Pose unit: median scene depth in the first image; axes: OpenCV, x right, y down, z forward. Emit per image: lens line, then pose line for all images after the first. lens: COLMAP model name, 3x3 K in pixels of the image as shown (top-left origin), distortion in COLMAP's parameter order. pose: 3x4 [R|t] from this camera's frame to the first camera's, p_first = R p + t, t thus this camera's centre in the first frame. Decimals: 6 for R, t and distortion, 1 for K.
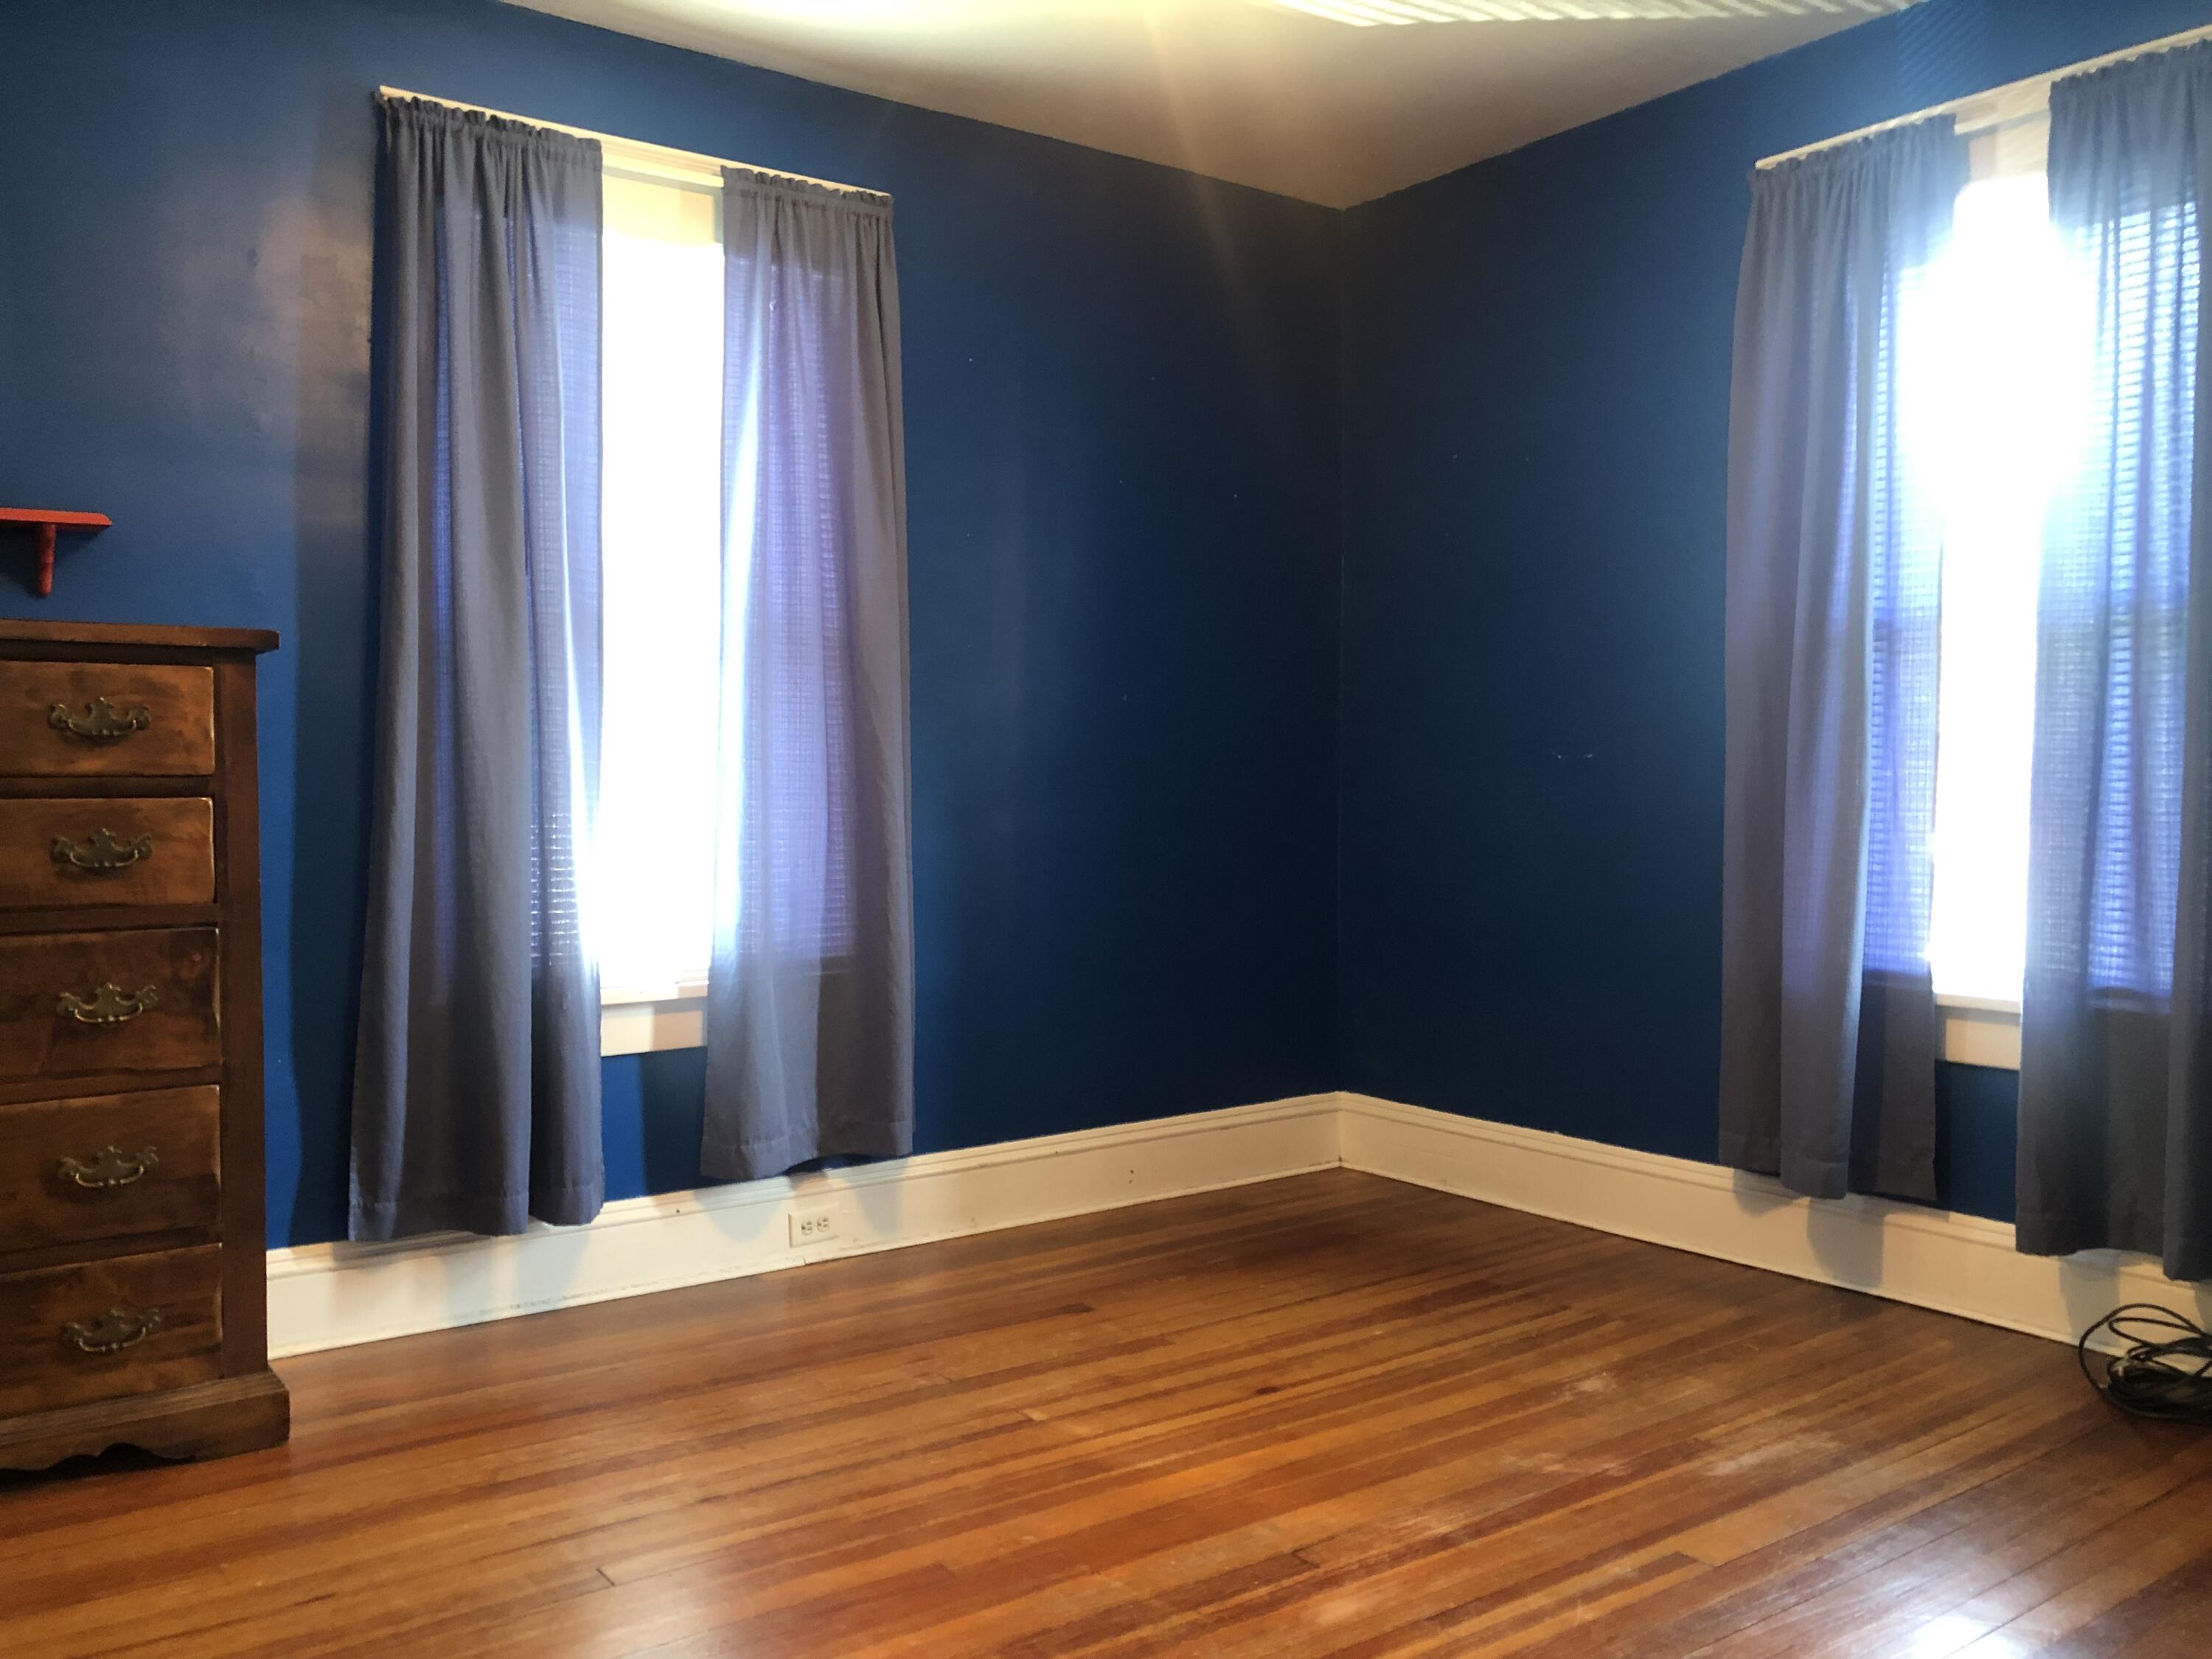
lens RADIAL K [[1816.9, 0, 1115.8], [0, 1816.9, 841.2], [0, 0, 1]] dist [0.047940, -0.041874]
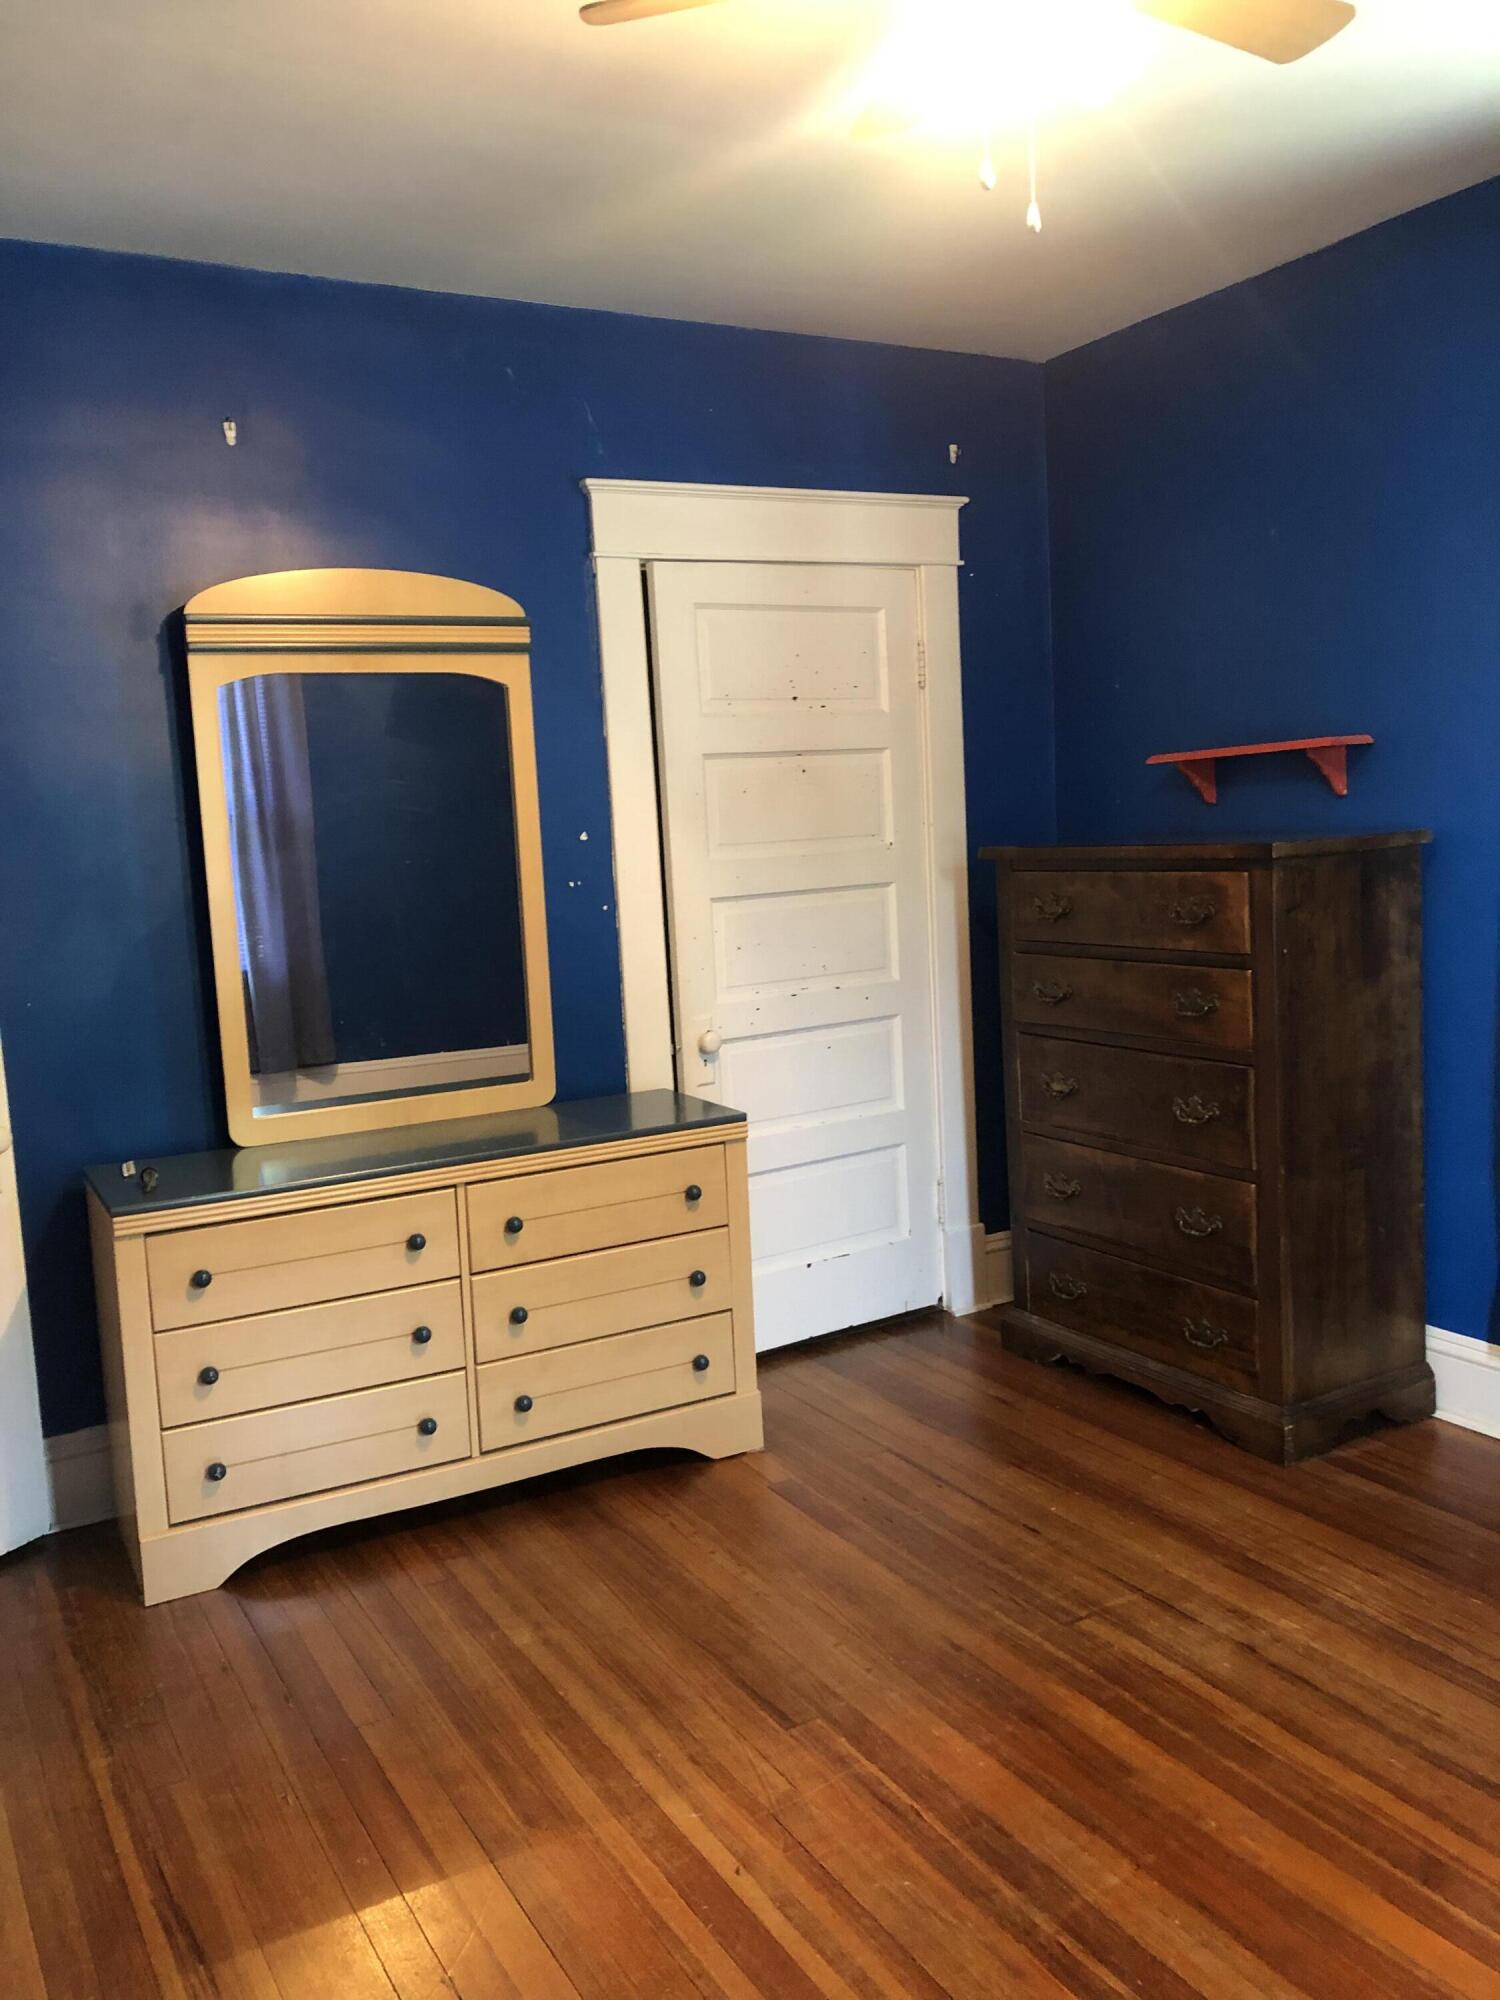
lens RADIAL K [[1642.8, 0, 746.2], [0, 1642.8, 1041.5], [0, 0, 1]] dist [0.047940, -0.041874]
pose [[-0.109597, 0.148732, -0.982786, 0.719928], [0.015094, 0.988877, 0.147970, -0.154582], [0.993862, 0.001383, -0.110623, 0.771516]]
